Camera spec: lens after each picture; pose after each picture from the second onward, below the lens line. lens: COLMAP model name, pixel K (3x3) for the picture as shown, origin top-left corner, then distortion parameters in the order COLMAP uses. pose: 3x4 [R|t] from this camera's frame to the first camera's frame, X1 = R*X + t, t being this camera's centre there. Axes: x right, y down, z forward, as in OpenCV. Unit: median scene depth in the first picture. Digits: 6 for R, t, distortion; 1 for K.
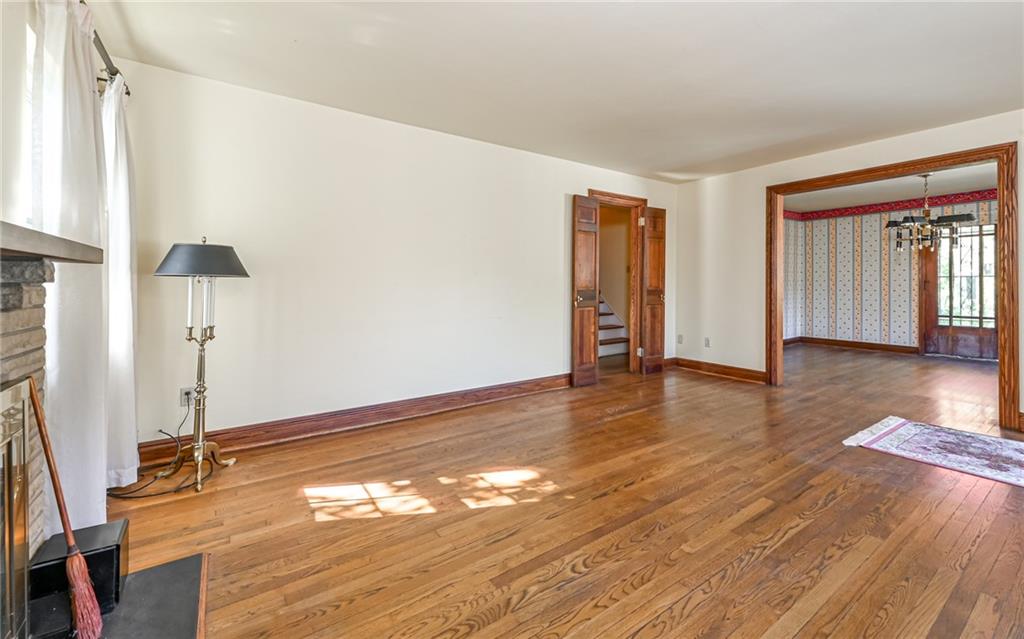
lens RADIAL K [[421.8, 0, 510.3], [0, 421.8, 276.7], [0, 0, 1]] dist [0.001154, -0.000129]
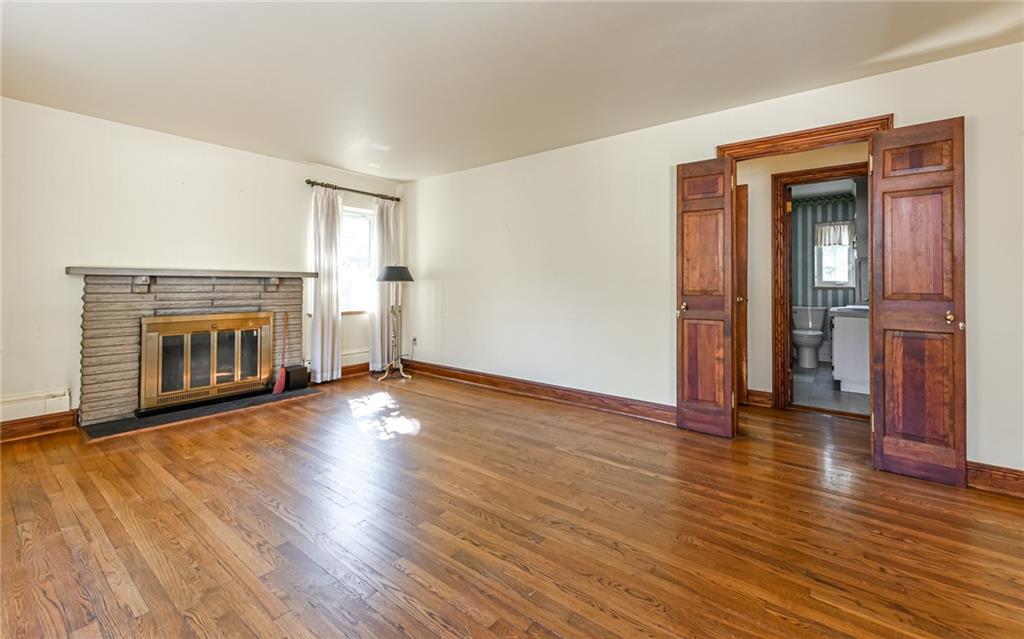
lens RADIAL K [[421.8, 0, 510.3], [0, 421.8, 276.7], [0, 0, 1]] dist [0.001154, -0.000129]
pose [[0.304760, -0.015884, -0.952297, 0.752572], [0.011454, 0.999850, -0.013012, 0.006694], [0.952360, -0.006943, 0.304896, 0.491890]]
